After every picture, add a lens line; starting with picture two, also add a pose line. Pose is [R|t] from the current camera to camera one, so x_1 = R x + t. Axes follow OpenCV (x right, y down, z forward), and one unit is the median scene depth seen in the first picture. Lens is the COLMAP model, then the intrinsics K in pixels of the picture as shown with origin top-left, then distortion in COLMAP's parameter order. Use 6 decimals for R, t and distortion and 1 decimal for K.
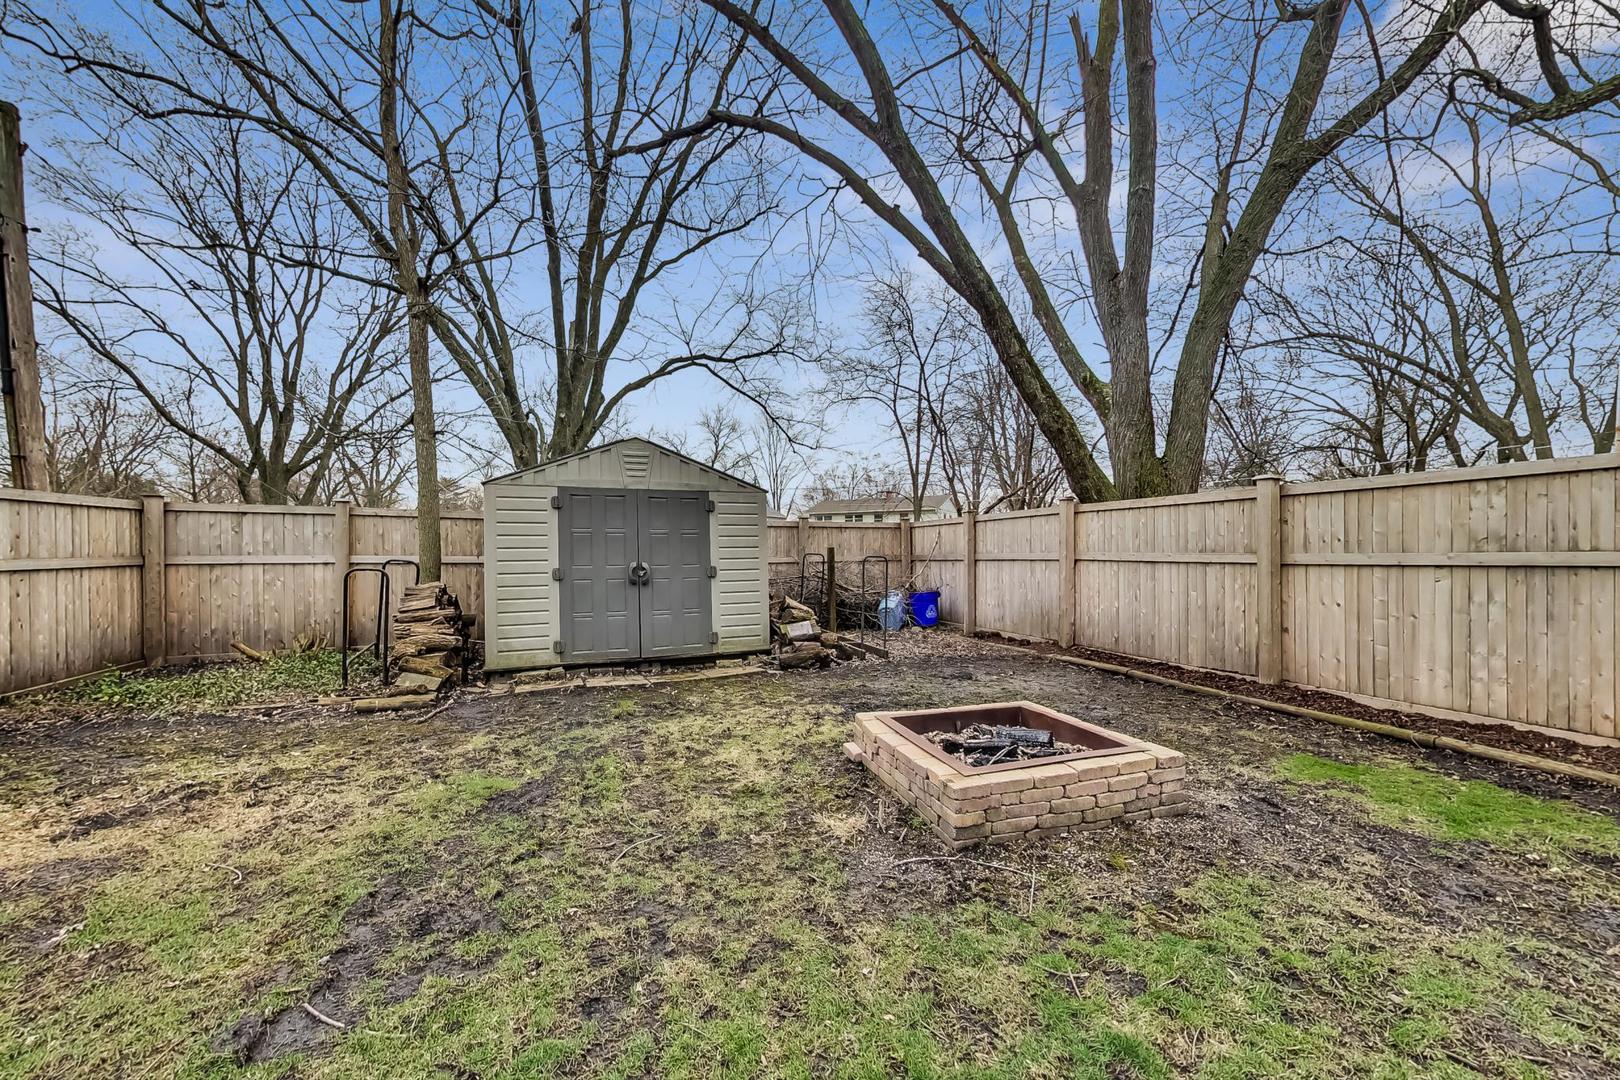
lens RADIAL K [[582.5, 0, 814.9], [0, 582.5, 568.1], [0, 0, 1]] dist [-0.011890, 0.000012]
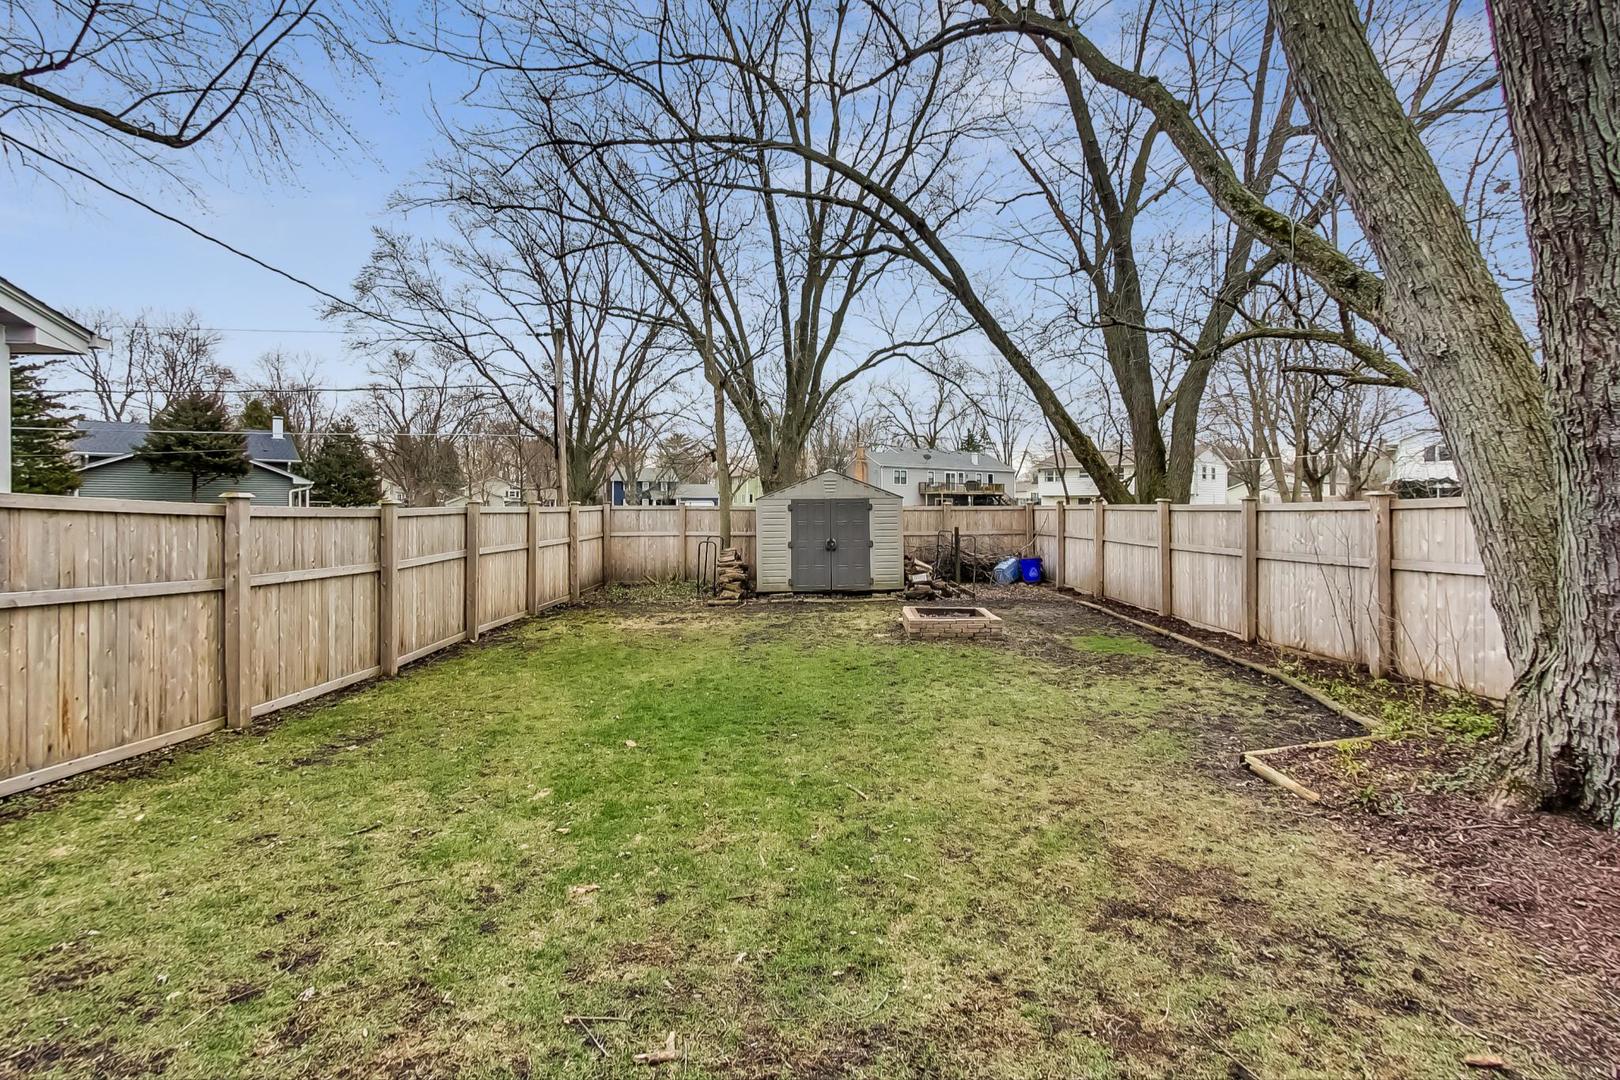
lens RADIAL K [[624.1, 0, 810.0], [0, 624.1, 540.0], [0, 0, 1]] dist [0.000185, -0.000202]
pose [[0.931502, 0.012178, -0.363533, 0.330999], [-0.004889, 0.999768, 0.020962, -0.042576], [0.363704, -0.017749, 0.931345, -0.808559]]
